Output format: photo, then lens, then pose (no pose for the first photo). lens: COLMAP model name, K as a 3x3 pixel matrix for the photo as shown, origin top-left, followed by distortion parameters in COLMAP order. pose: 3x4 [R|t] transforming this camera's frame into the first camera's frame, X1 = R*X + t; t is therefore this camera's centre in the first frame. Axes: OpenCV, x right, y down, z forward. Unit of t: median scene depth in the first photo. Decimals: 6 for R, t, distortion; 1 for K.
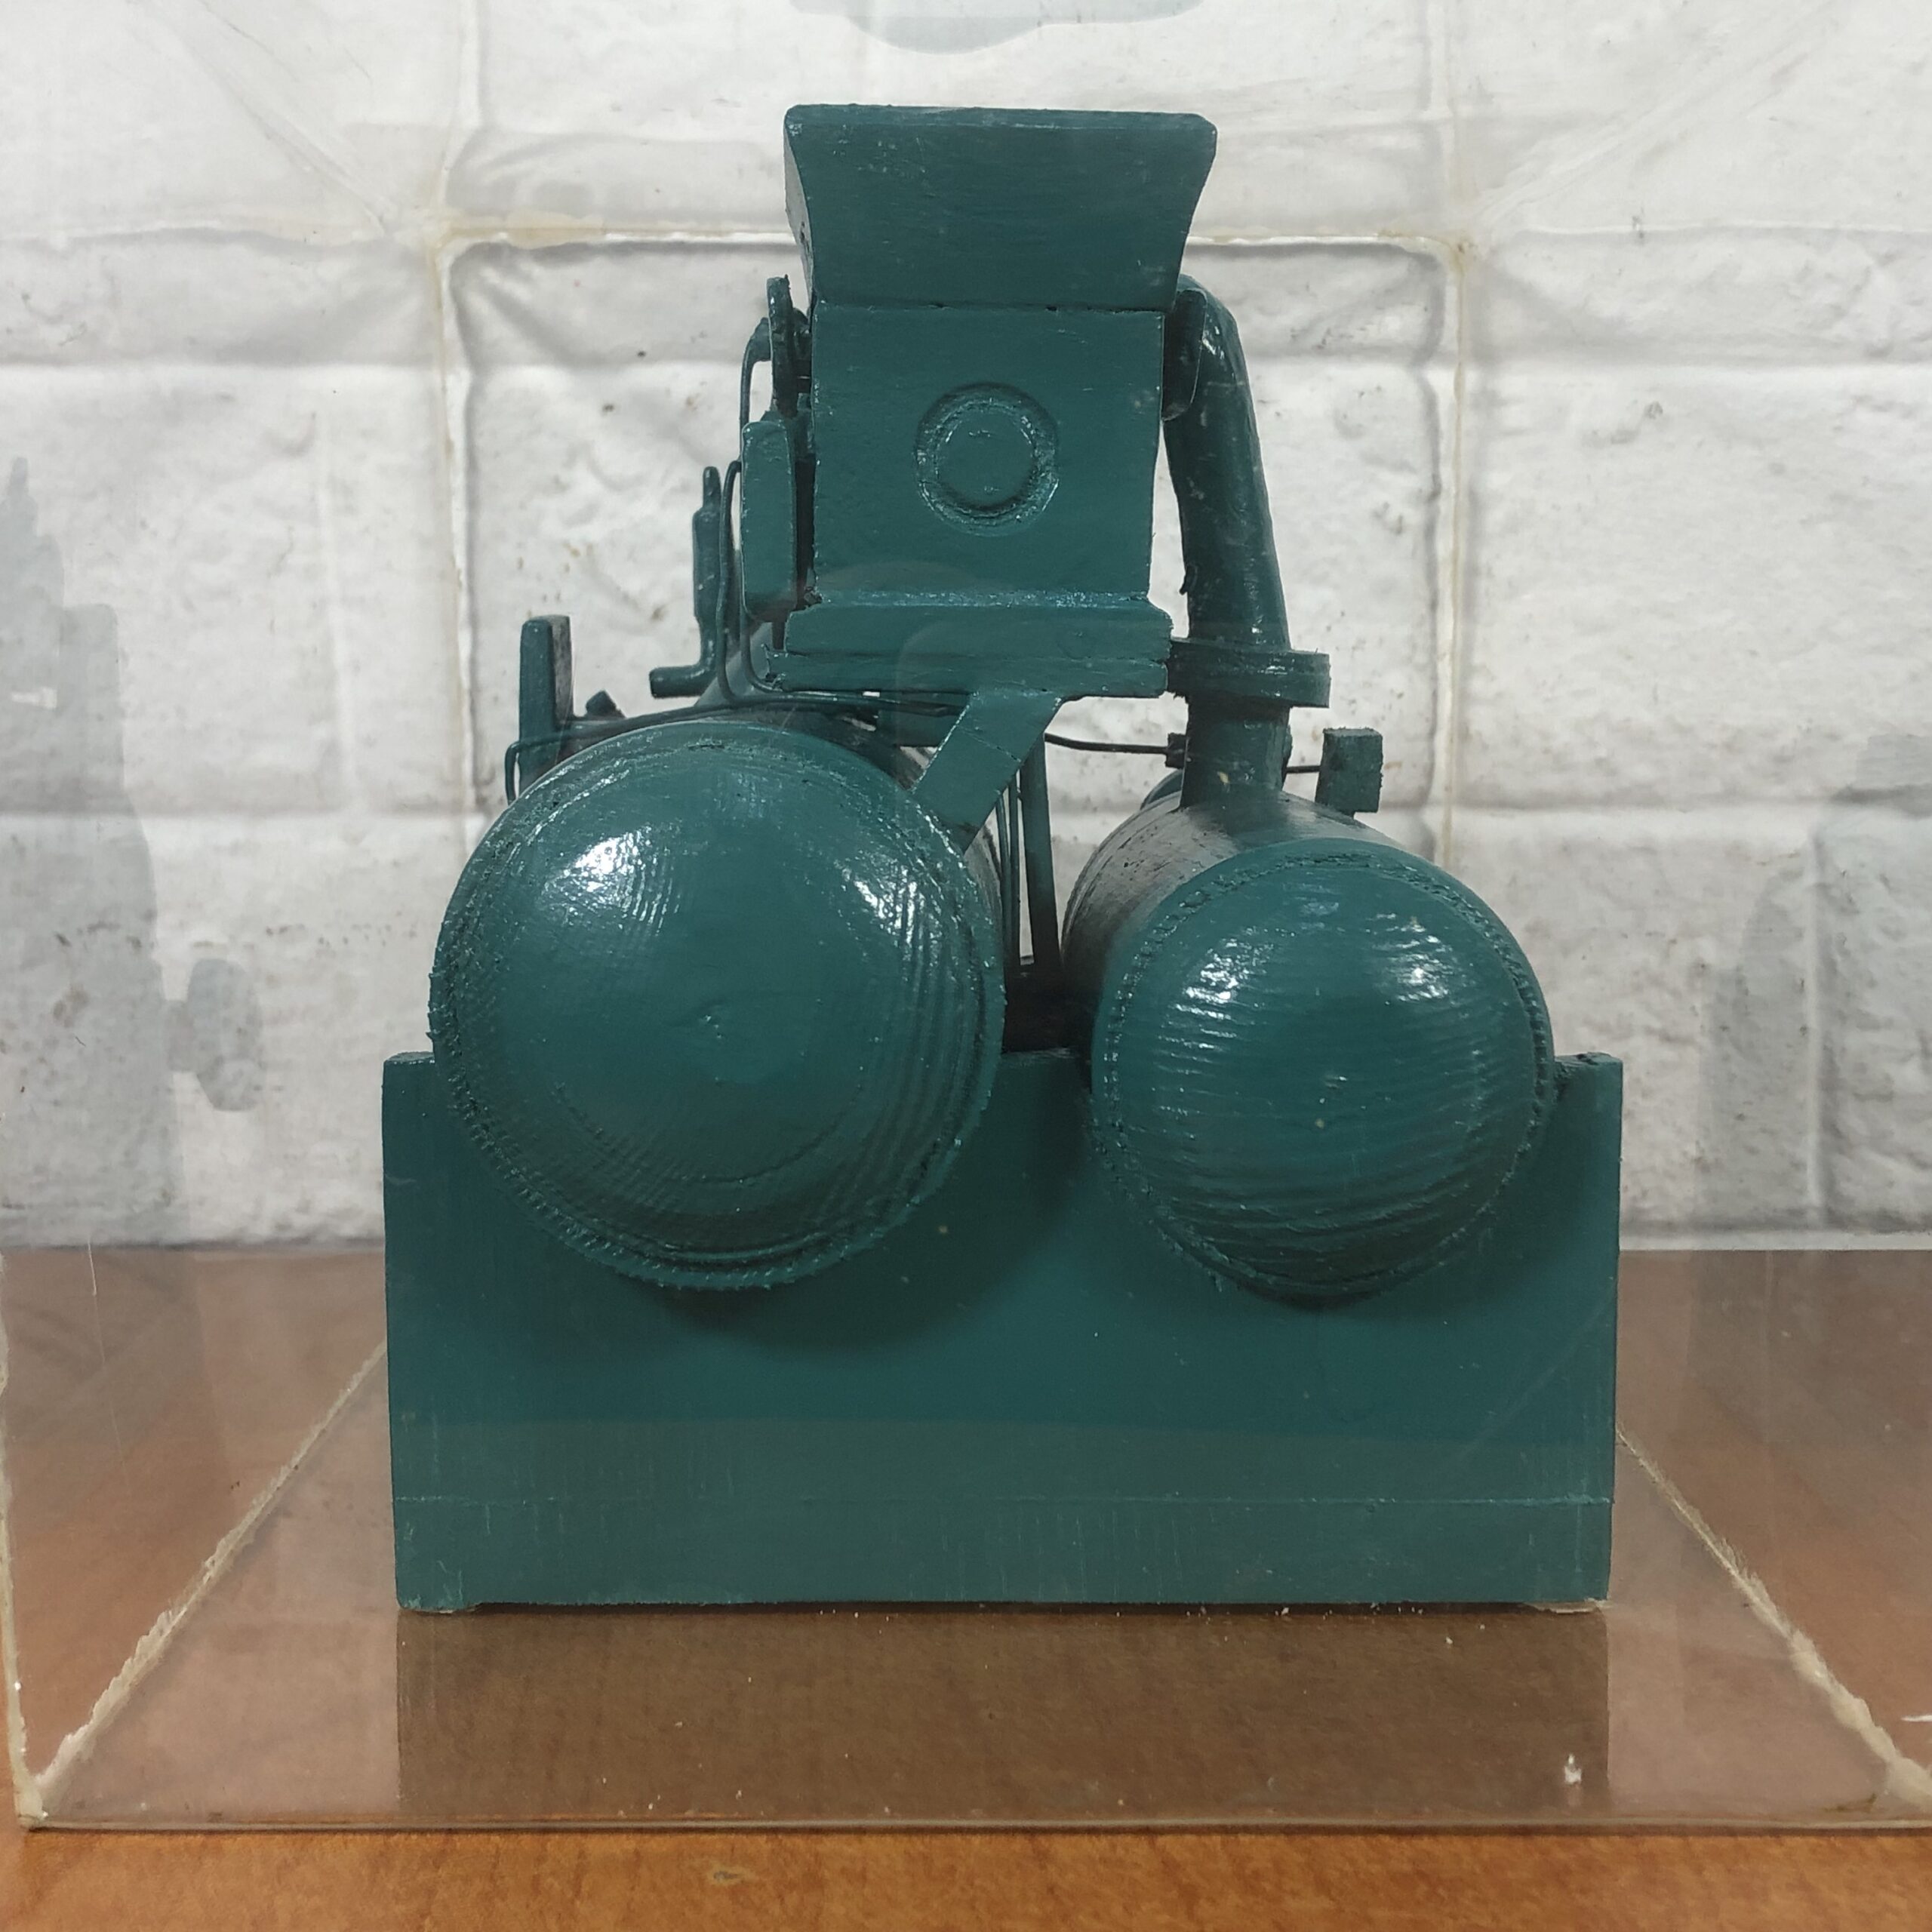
lens RADIAL K [[2879.0, 0, 939.8], [0, 2879.0, 977.0], [0, 0, 1]] dist [0.015113, 0.000000]
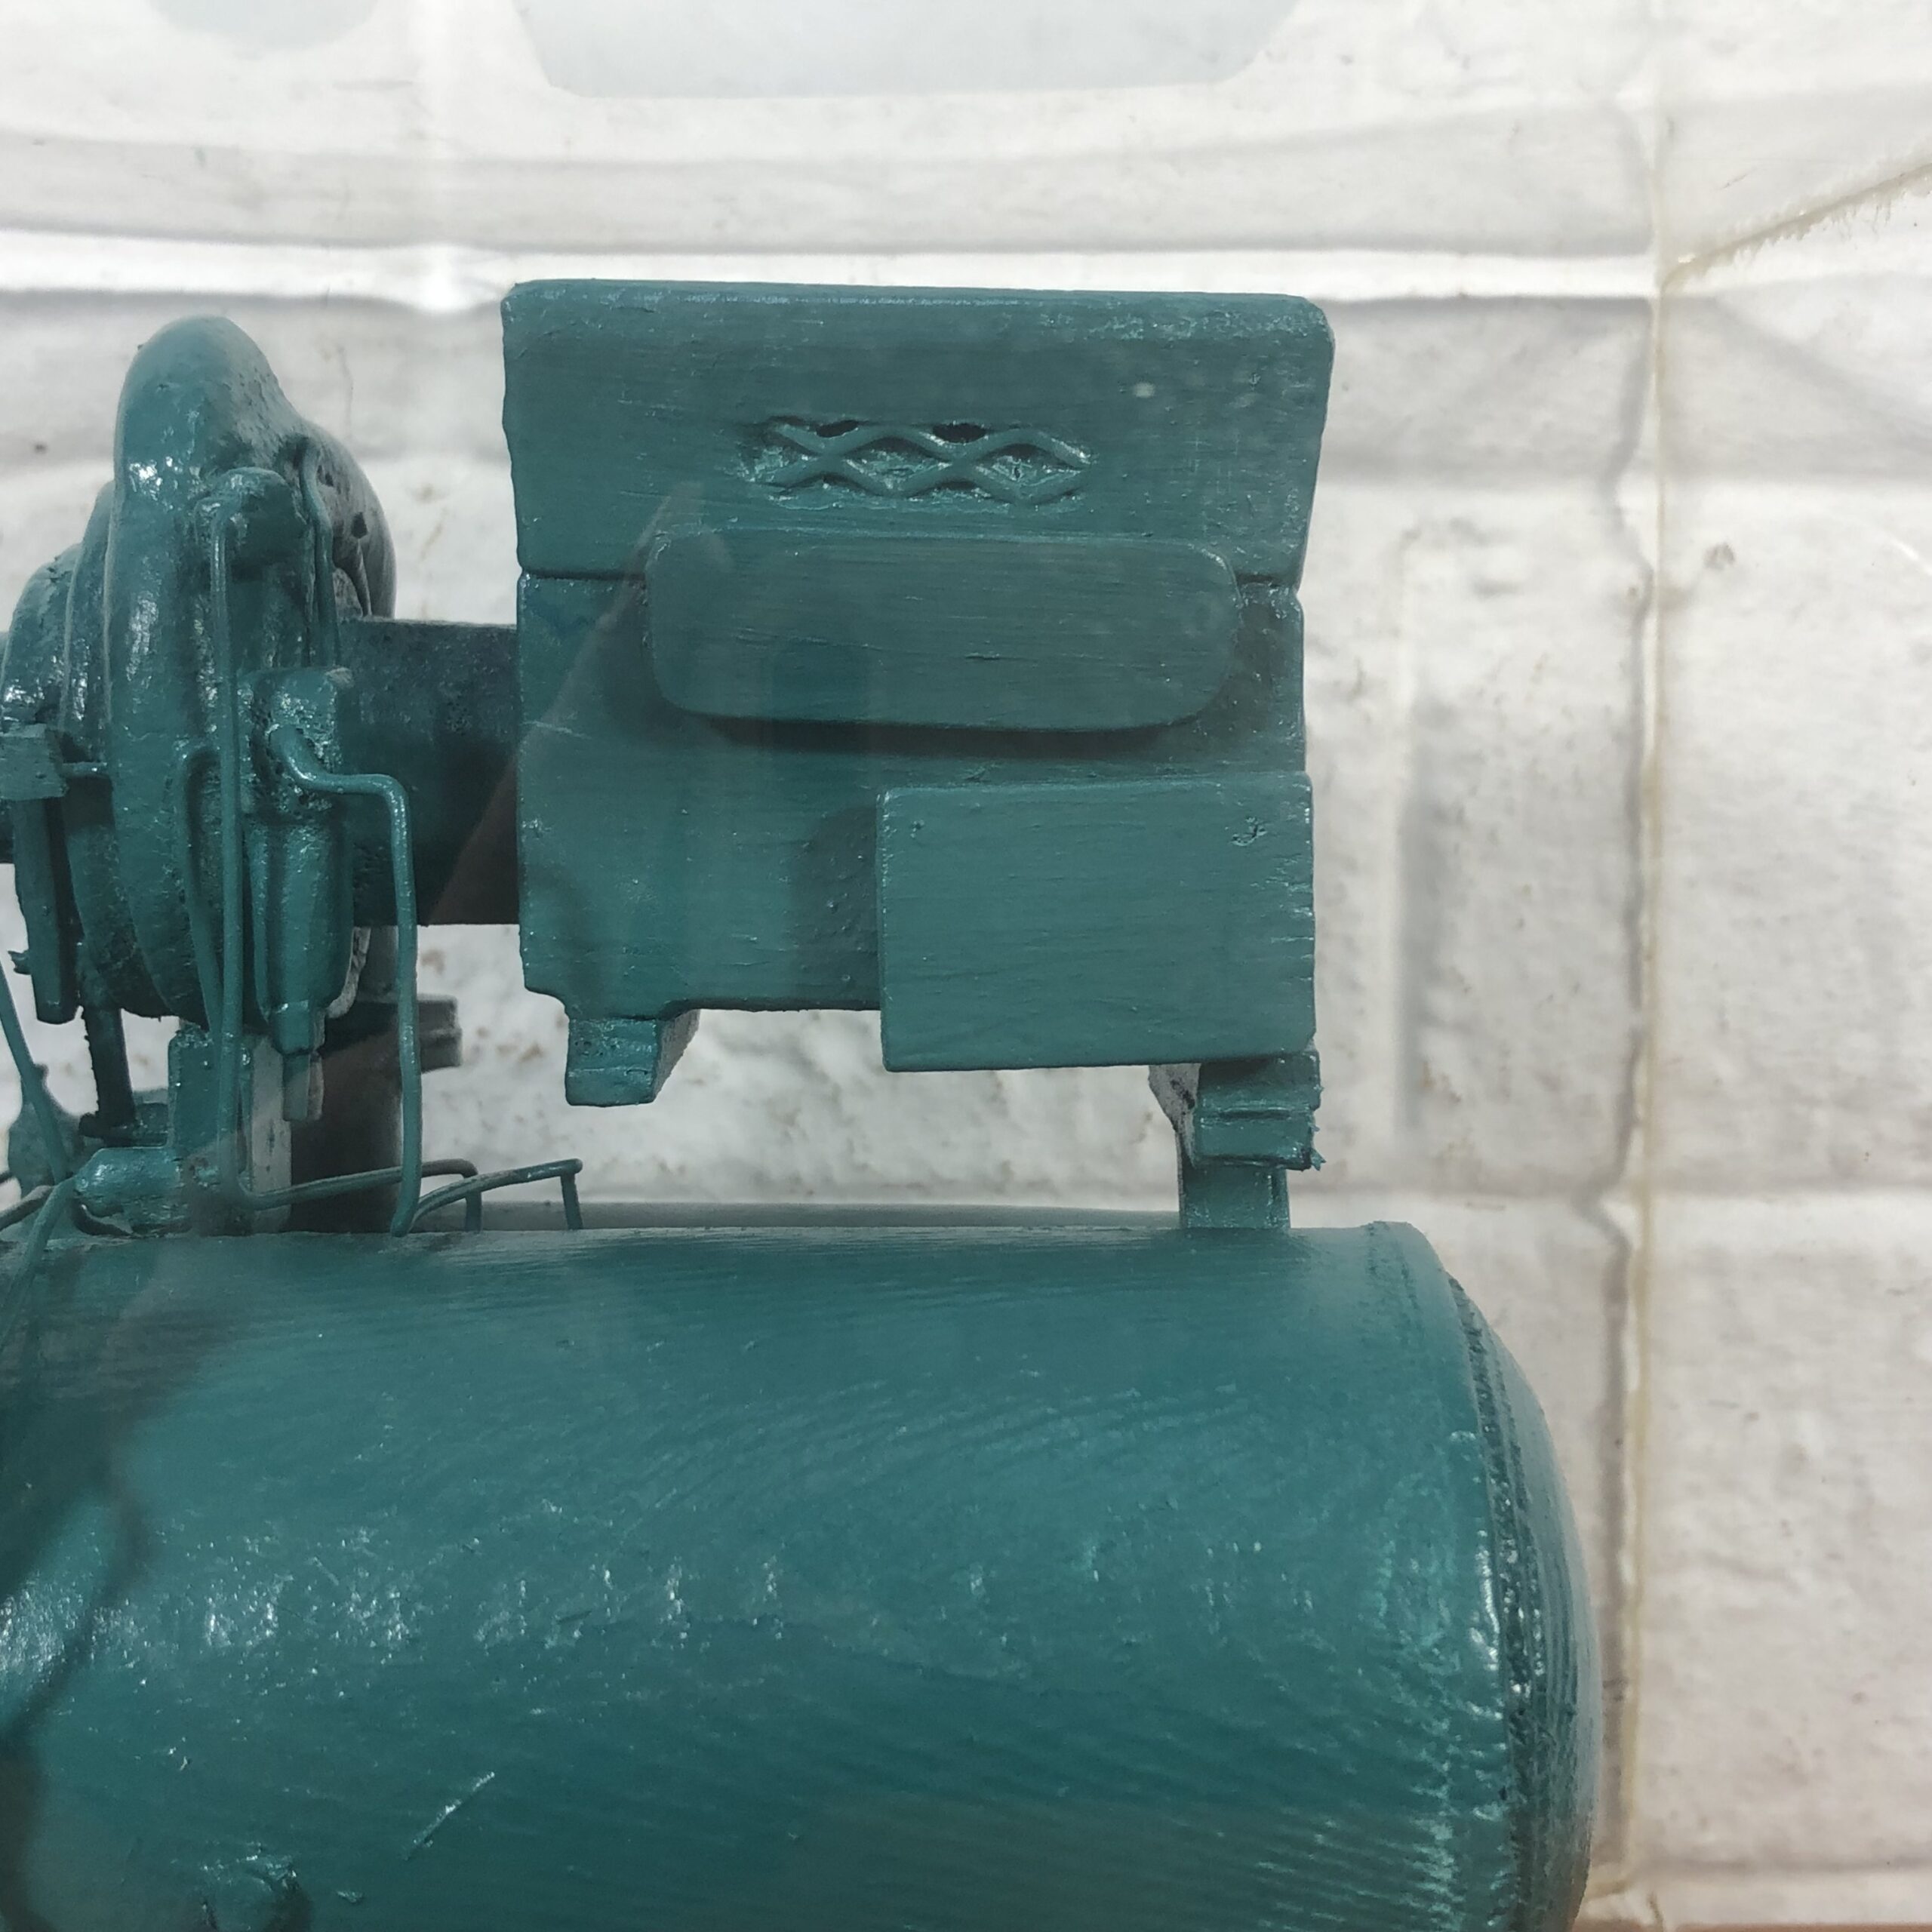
lens RADIAL K [[2879.0, 0, 982.0], [0, 2879.0, 893.2], [0, 0, 1]] dist [0.015113, 0.000000]
pose [[0.999792, 0.009076, 0.018292, 0.079778], [-0.008761, 0.999814, -0.017193, -0.112790], [-0.018444, 0.017029, 0.999685, 0.393643]]
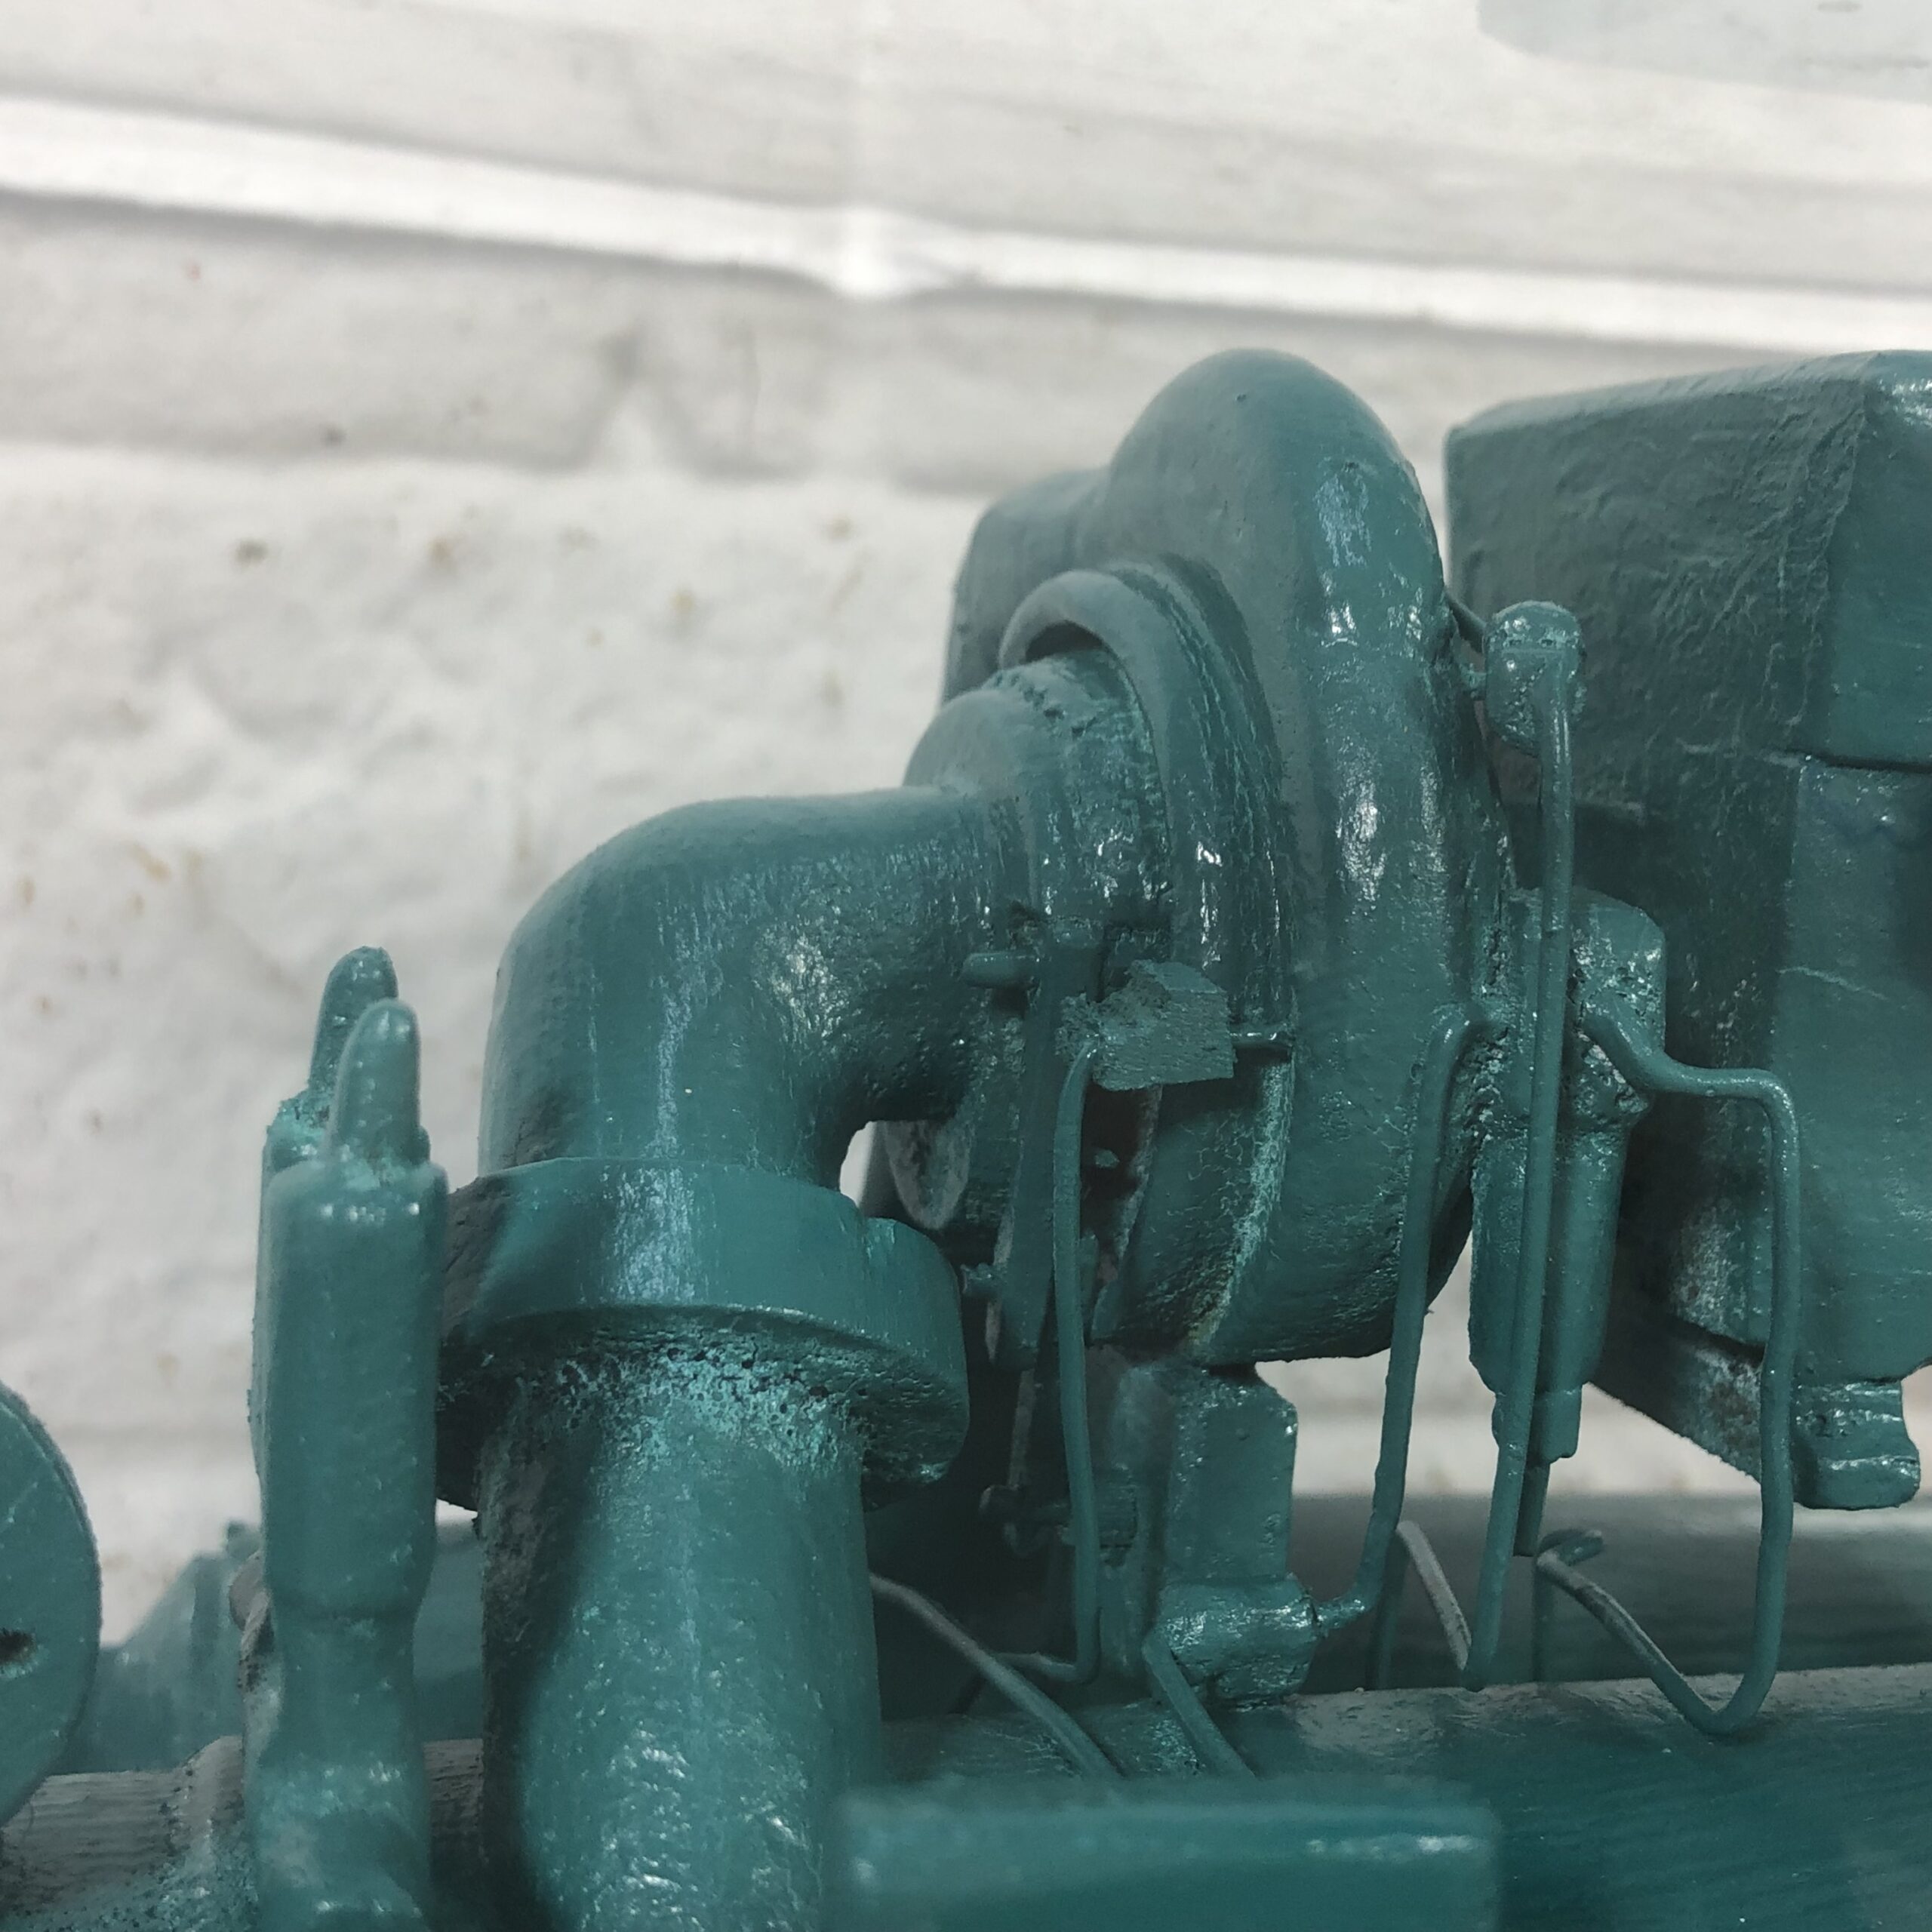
lens RADIAL K [[2879.0, 0, 975.8], [0, 2879.0, 923.2], [0, 0, 1]] dist [0.015113, 0.000000]
pose [[0.967638, 0.035480, 0.249835, -0.113855], [-0.037657, 0.999283, 0.003938, -0.143877], [-0.249516, -0.013218, 0.968280, 0.535951]]
